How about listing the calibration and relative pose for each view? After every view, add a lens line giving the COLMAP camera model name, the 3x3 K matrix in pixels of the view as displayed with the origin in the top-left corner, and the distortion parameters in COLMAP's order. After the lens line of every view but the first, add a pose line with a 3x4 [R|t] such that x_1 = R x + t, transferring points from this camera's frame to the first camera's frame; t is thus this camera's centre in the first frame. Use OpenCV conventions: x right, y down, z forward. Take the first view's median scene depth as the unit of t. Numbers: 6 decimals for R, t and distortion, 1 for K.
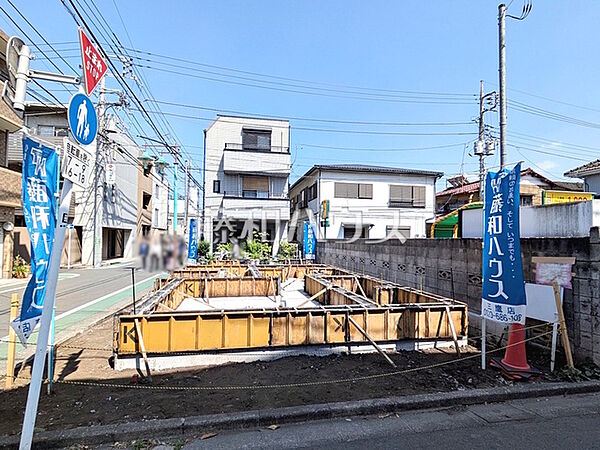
lens RADIAL K [[316.5, 0, 299.6], [0, 316.5, 234.9], [0, 0, 1]] dist [-0.003794, 0.000282]
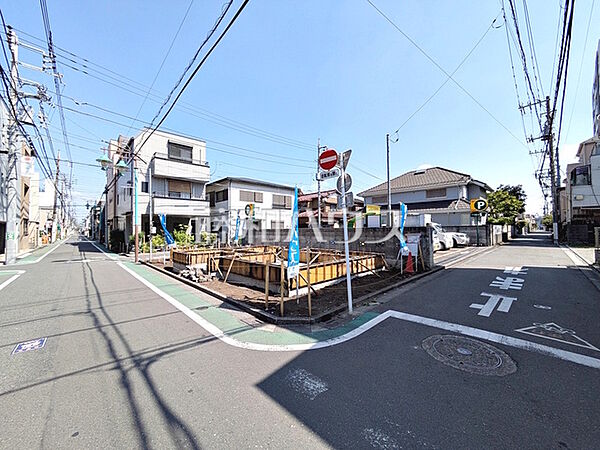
lens RADIAL K [[234.4, 0, 298.7], [0, 234.4, 224.2], [0, 0, 1]] dist [0.001860, -0.000372]
pose [[0.843592, -0.006193, 0.536950, -0.241368], [0.010188, 0.999938, -0.004473, -0.002878], [-0.536889, 0.009244, 0.843603, -0.048963]]
